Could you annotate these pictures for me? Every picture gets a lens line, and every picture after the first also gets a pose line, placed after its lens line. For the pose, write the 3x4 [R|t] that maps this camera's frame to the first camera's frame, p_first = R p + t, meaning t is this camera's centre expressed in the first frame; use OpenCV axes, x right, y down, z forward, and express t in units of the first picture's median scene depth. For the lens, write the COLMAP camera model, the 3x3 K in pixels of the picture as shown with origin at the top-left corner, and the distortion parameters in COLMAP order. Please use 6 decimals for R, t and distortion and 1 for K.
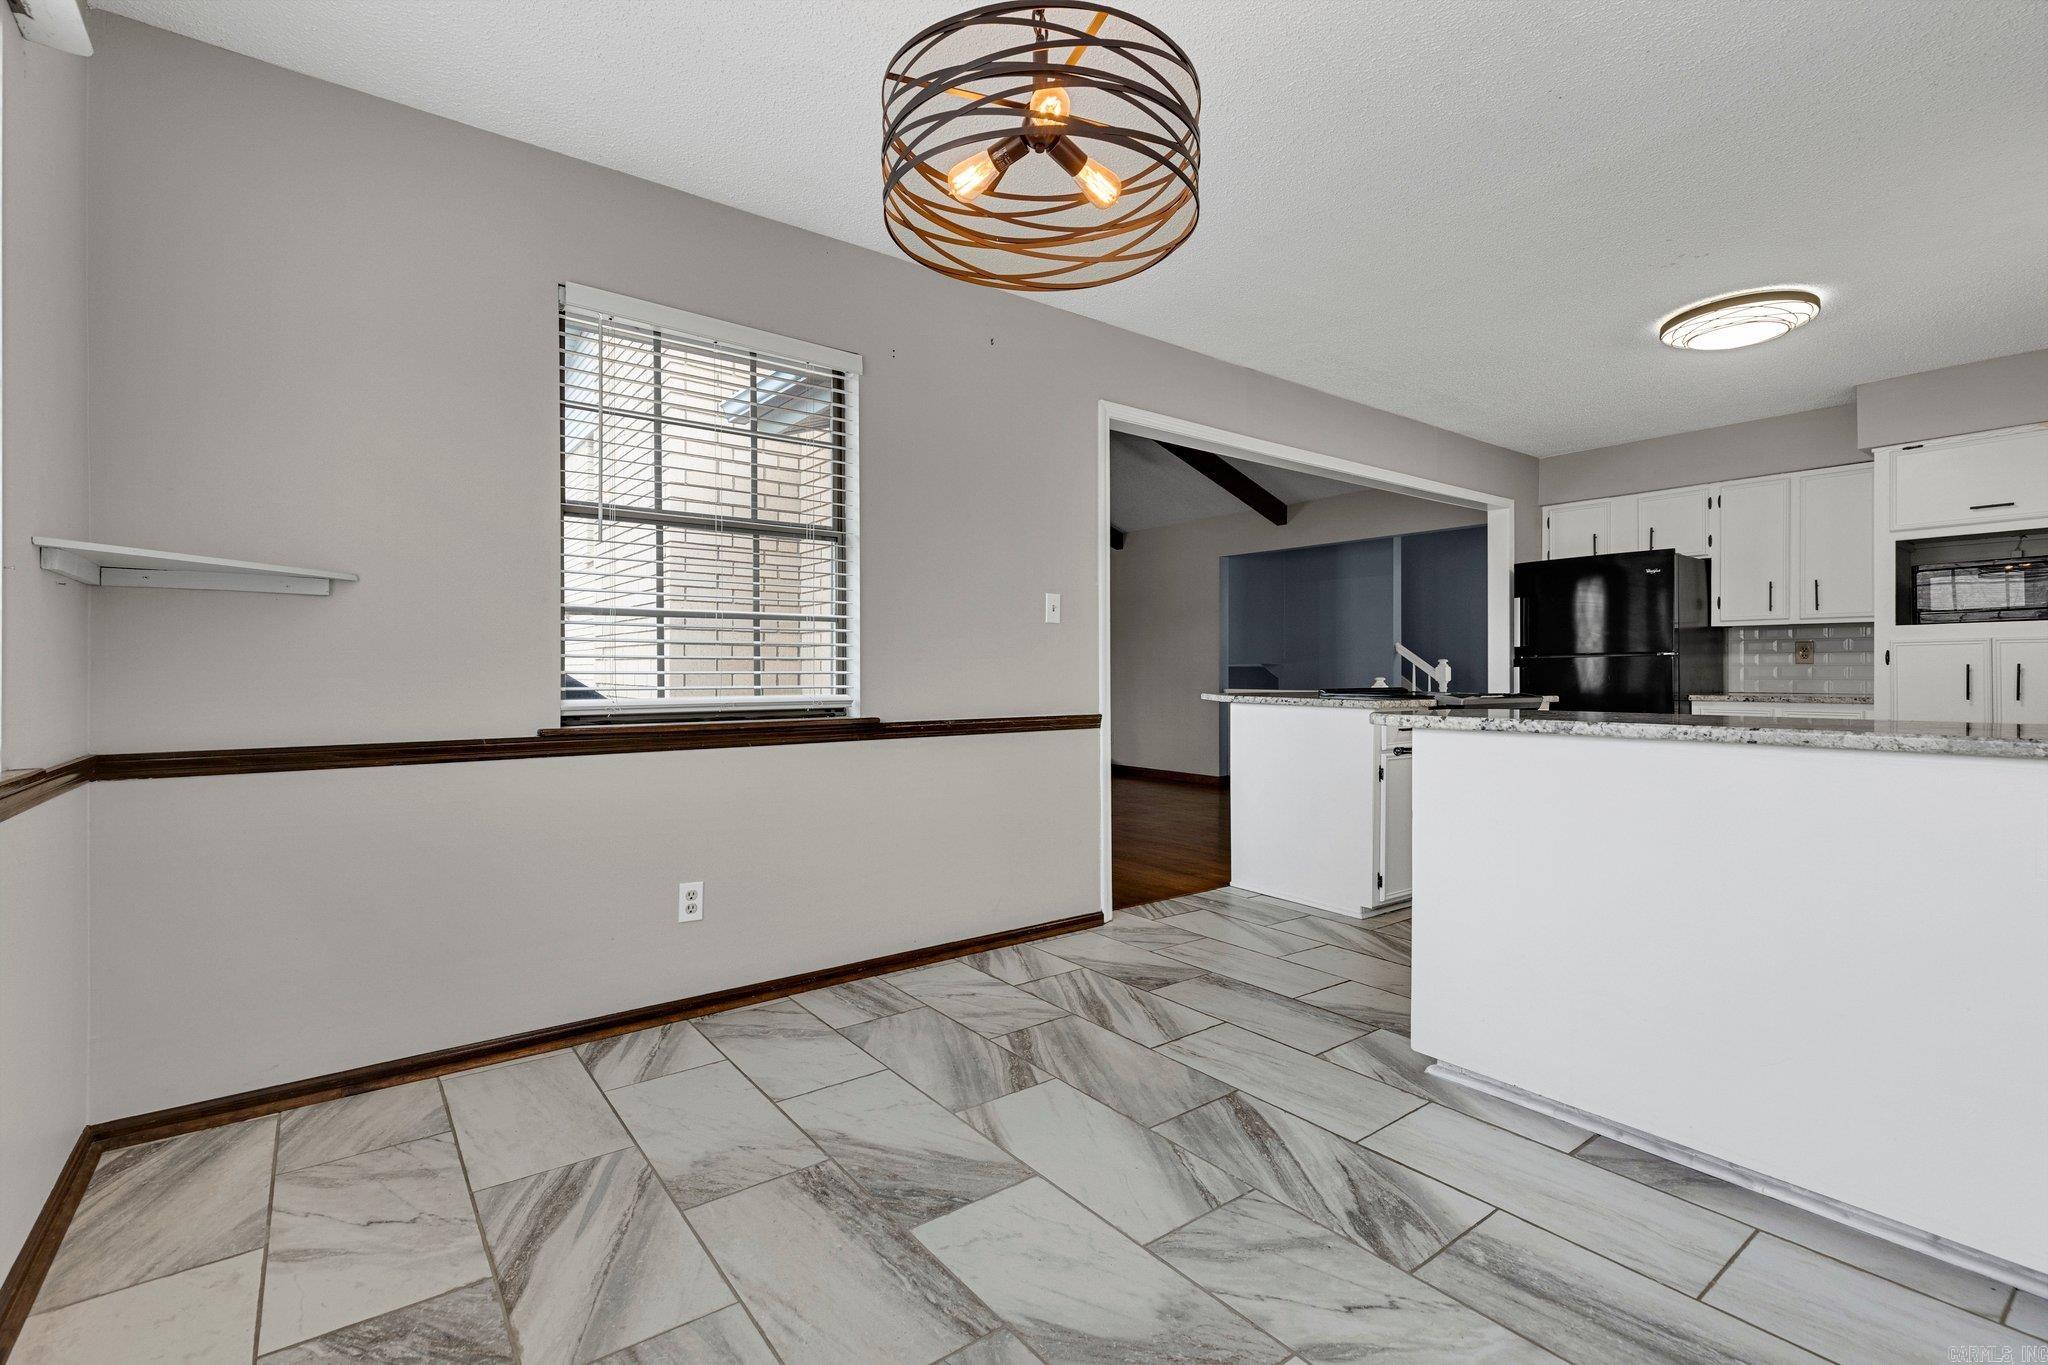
lens RADIAL K [[926.4, 0, 1016.5], [0, 926.4, 675.9], [0, 0, 1]] dist [0.004186, 0.000321]
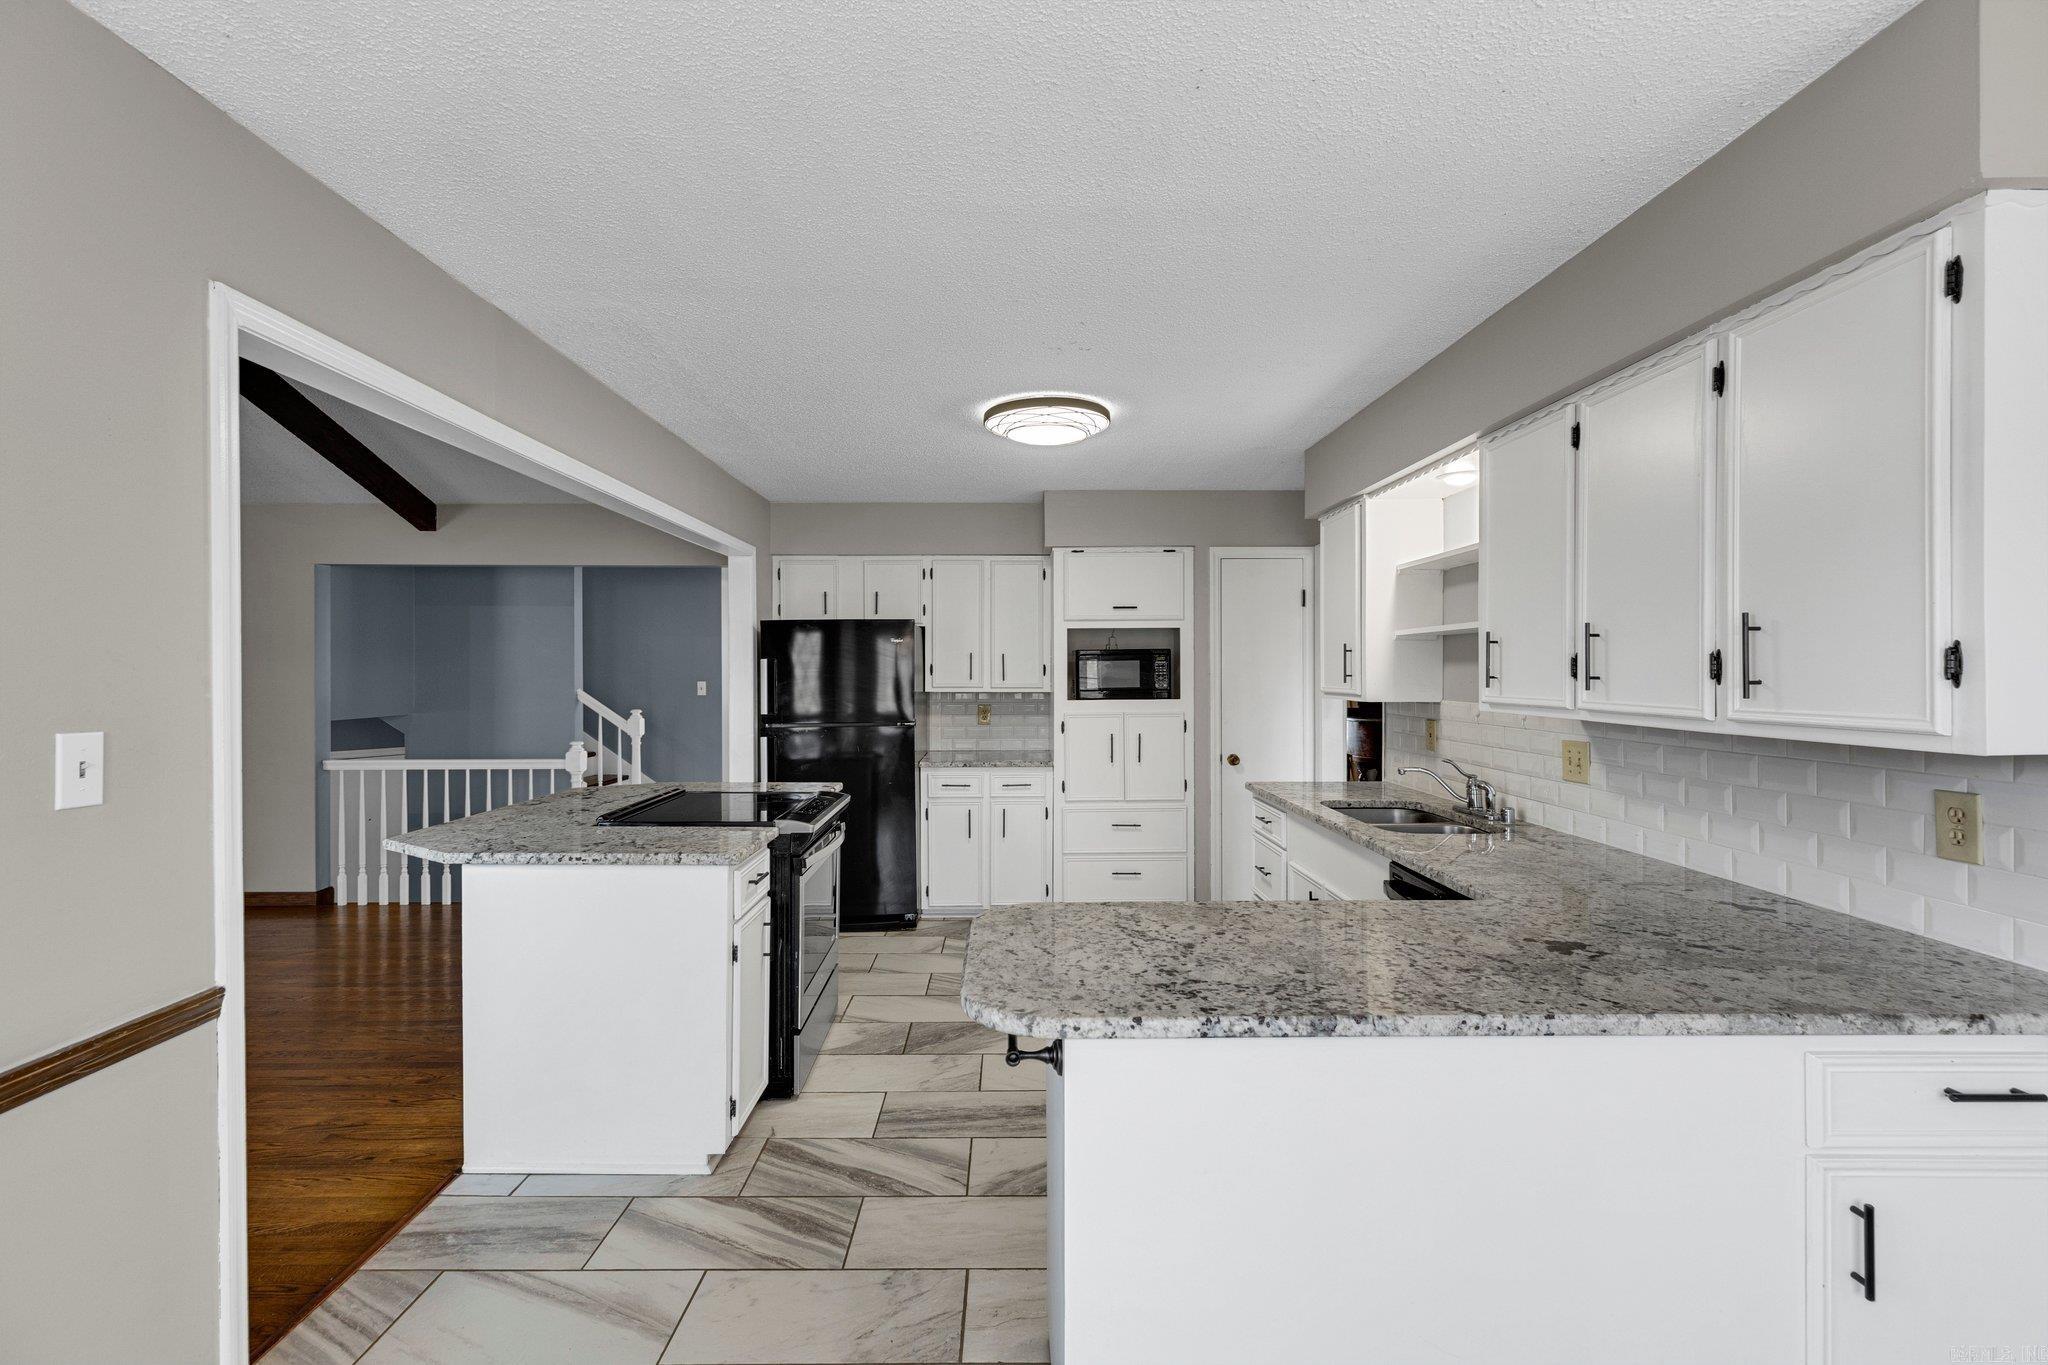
lens RADIAL K [[920.8, 0, 1018.6], [0, 920.8, 672.3], [0, 0, 1]] dist [0.005146, -0.000190]
pose [[0.593760, -0.003049, 0.804636, -0.038716], [0.003840, 0.999992, 0.000956, -0.108652], [-0.804633, 0.002522, 0.593767, 0.424586]]
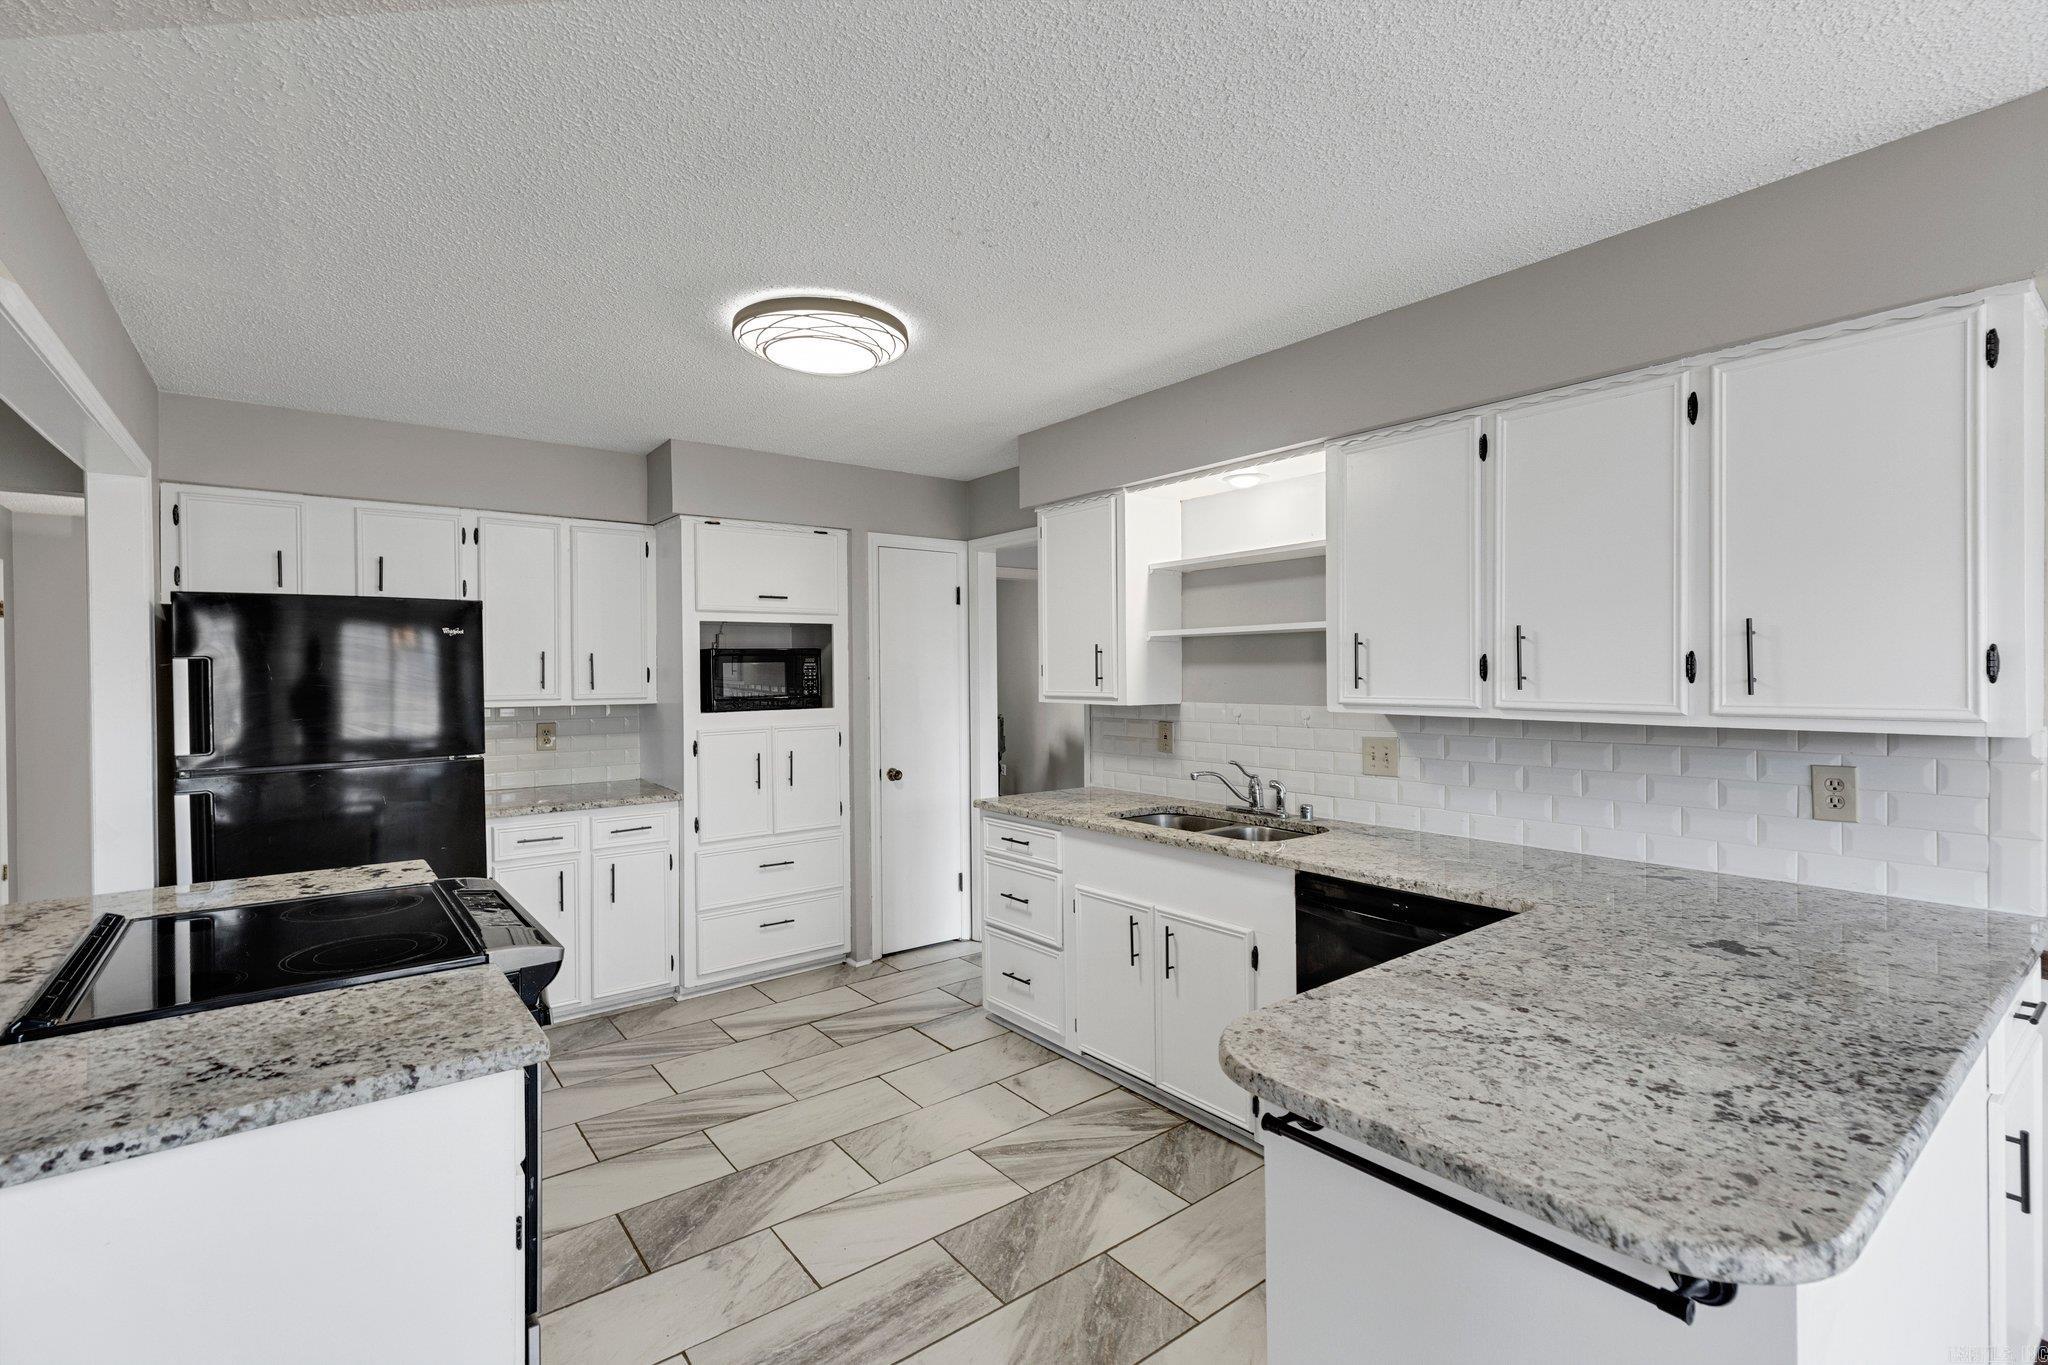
lens RADIAL K [[920.7, 0, 1024.3], [0, 920.7, 674.7], [0, 0, 1]] dist [0.004285, 0.000169]
pose [[-0.013344, -0.003993, 0.999903, 0.037793], [0.009434, 0.999947, 0.004119, -0.110857], [-0.999866, 0.009488, -0.013306, 0.825200]]
